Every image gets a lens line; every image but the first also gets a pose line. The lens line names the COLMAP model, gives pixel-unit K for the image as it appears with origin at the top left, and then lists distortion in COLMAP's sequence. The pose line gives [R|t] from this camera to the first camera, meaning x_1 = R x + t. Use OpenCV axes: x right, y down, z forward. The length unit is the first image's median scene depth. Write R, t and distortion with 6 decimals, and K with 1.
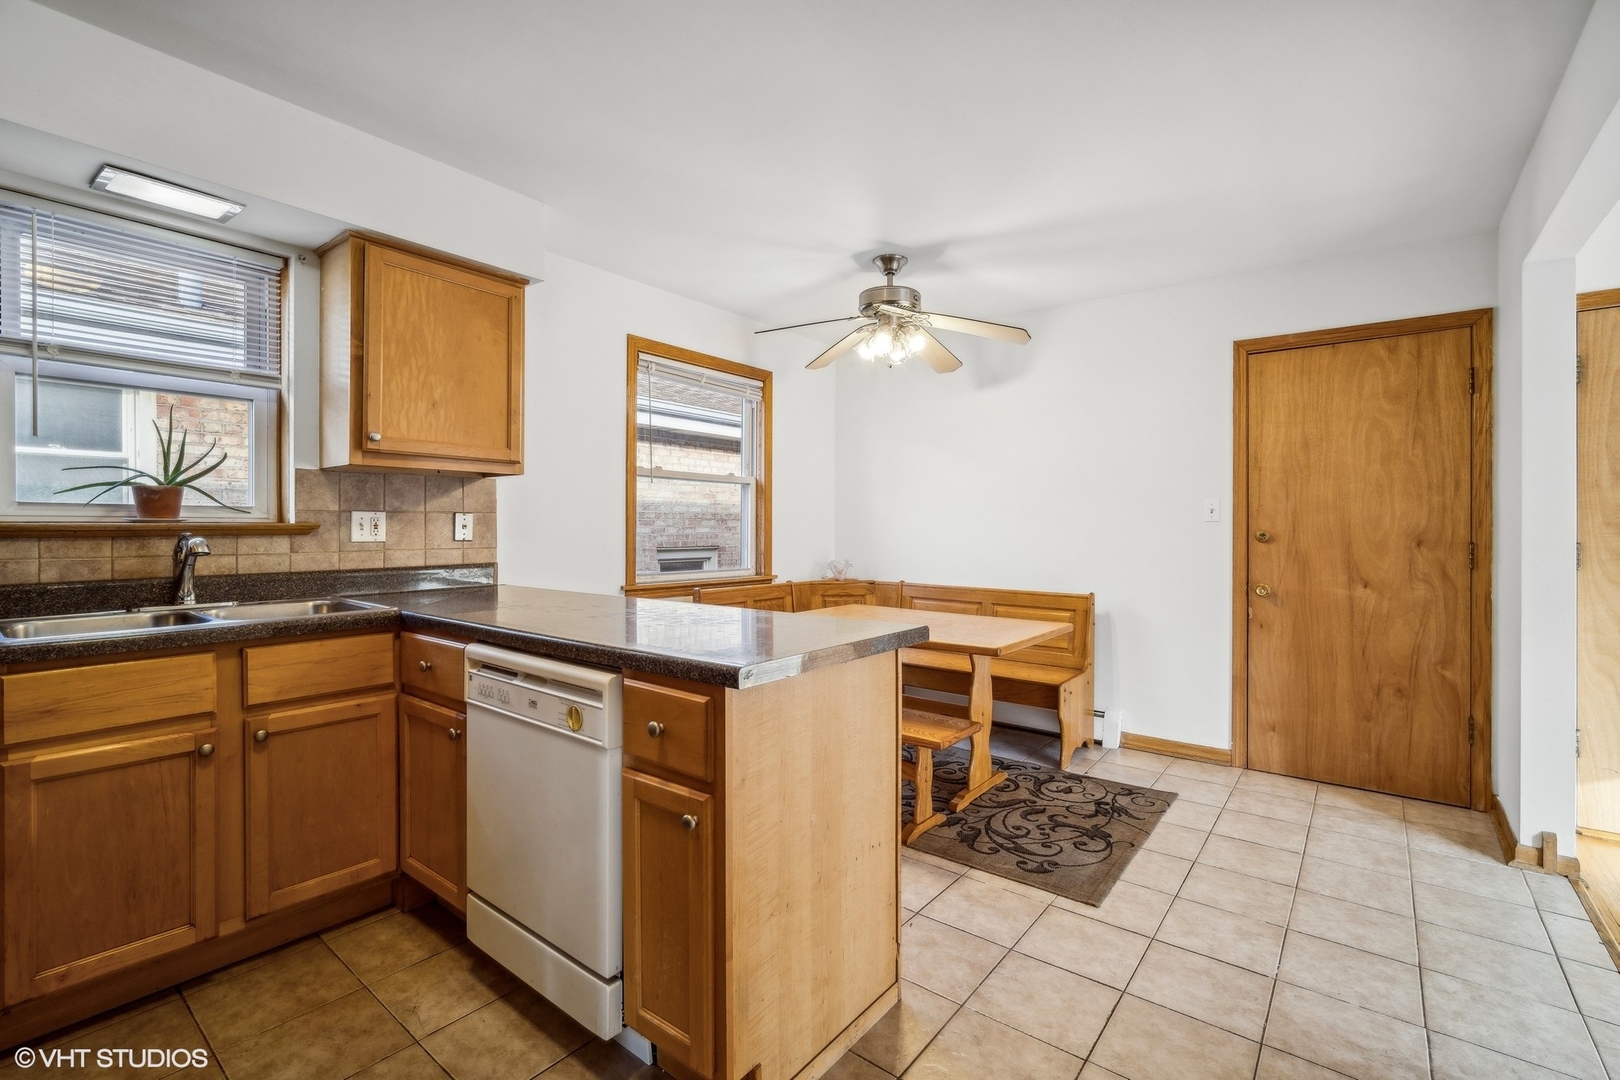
lens RADIAL K [[719.5, 0, 810.2], [0, 719.5, 527.6], [0, 0, 1]] dist [-0.014842, 0.005381]
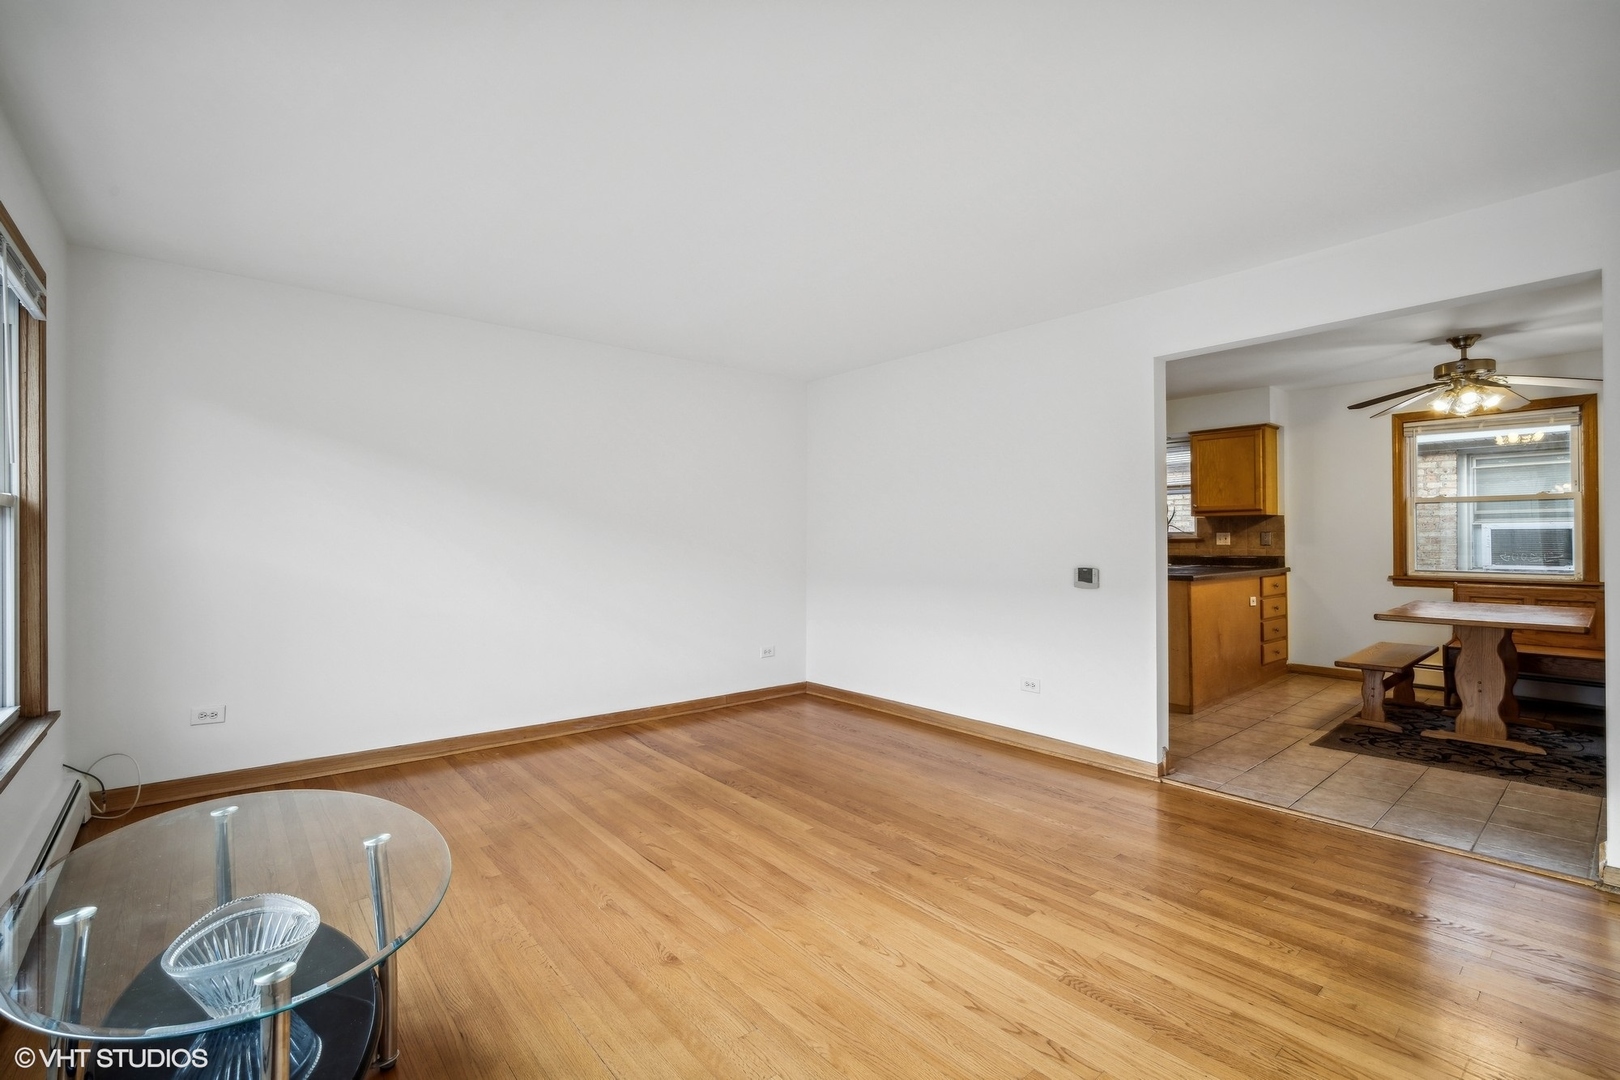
lens RADIAL K [[719.5, 0, 812.3], [0, 719.5, 535.9], [0, 0, 1]] dist [-0.014842, 0.005381]
pose [[-0.192738, -0.007553, -0.981221, 1.803785], [0.002607, 0.999963, -0.008210, 0.003893], [0.981247, -0.004140, -0.192711, 0.073144]]
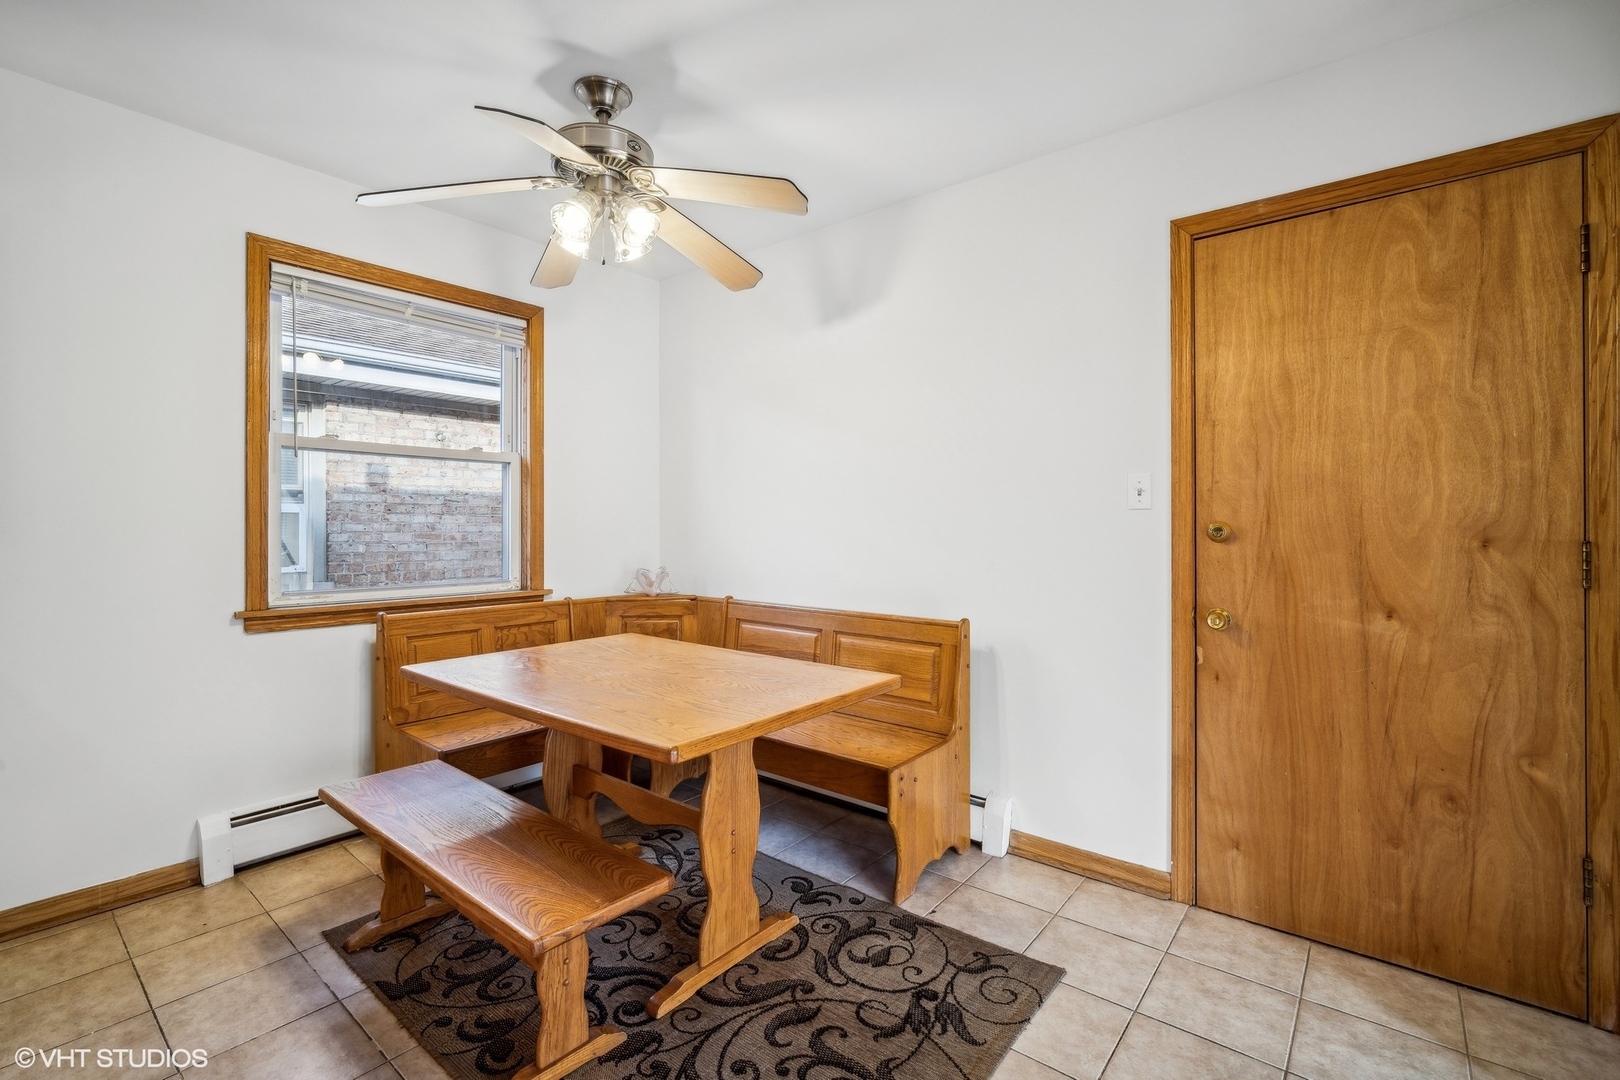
lens RADIAL K [[719.5, 0, 796.1], [0, 719.5, 526.0], [0, 0, 1]] dist [-0.014842, 0.005381]
pose [[0.999645, -0.005812, -0.025985, 0.322263], [0.005813, 0.999983, -0.000054, 0.005645], [0.025985, -0.000097, 0.999662, 0.422682]]
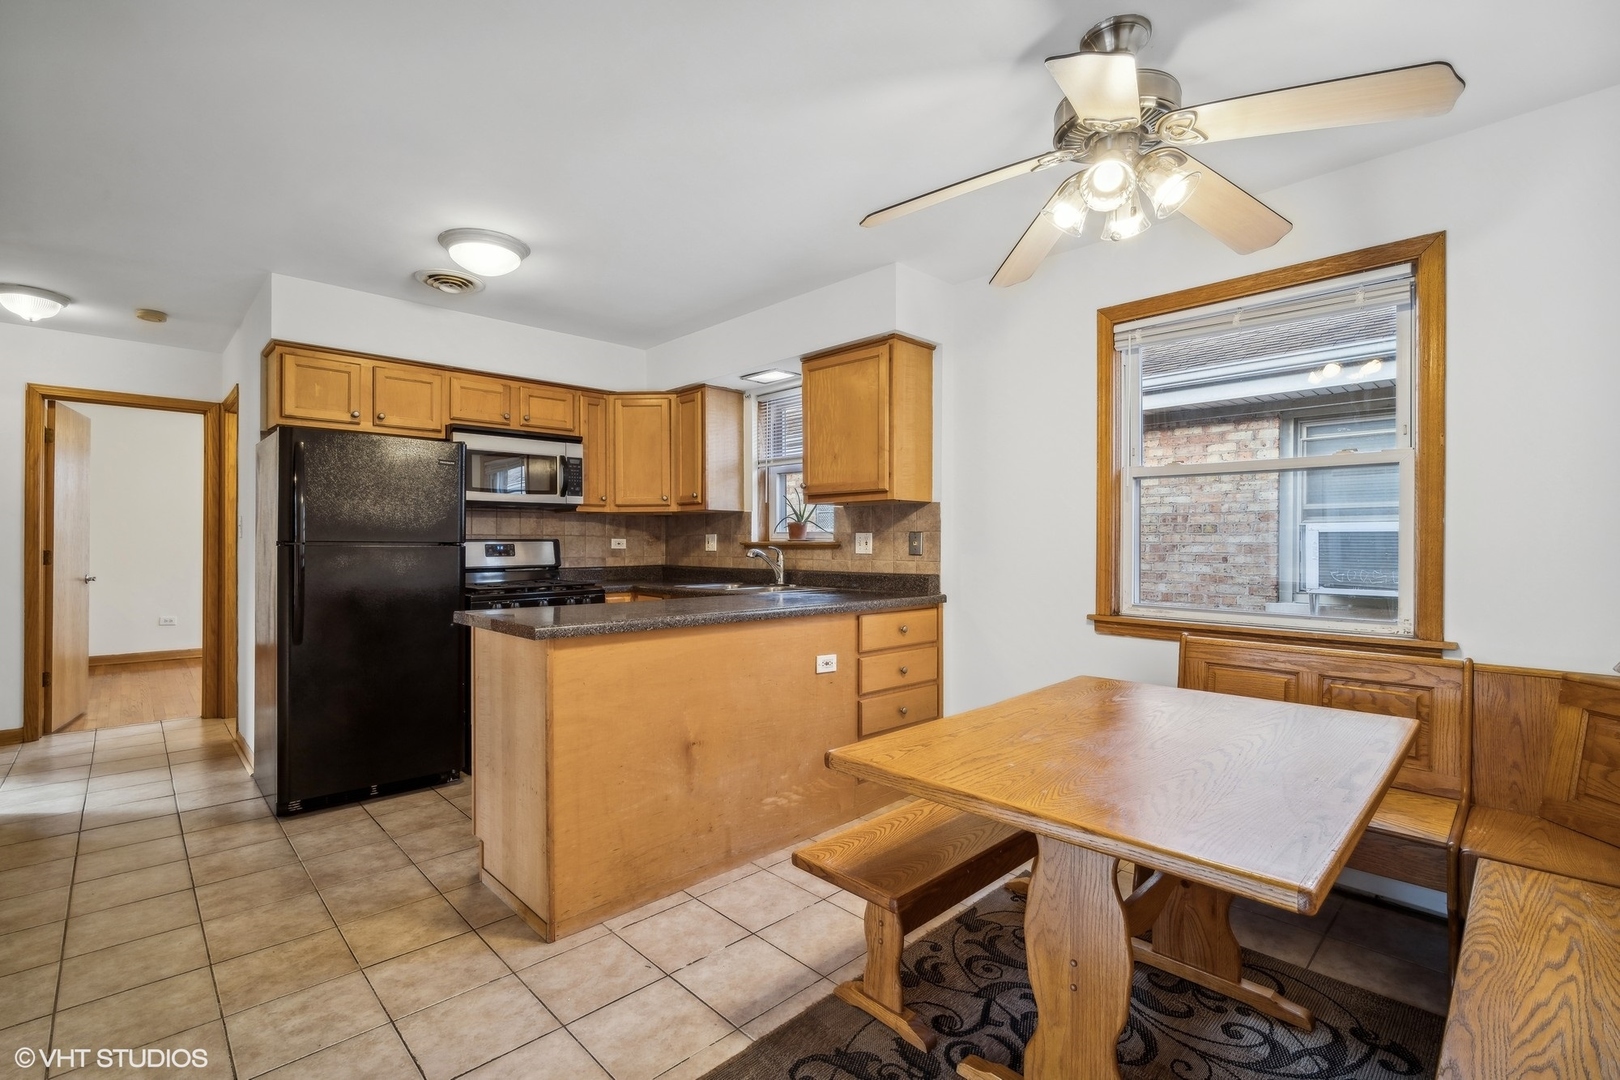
lens RADIAL K [[719.5, 0, 799.7], [0, 719.5, 544.9], [0, 0, 1]] dist [-0.014842, 0.005381]
pose [[-0.138832, -0.001456, -0.990315, 0.729709], [-0.004544, 0.999989, -0.000833, 0.002911], [0.990305, 0.004384, -0.138838, 0.929208]]
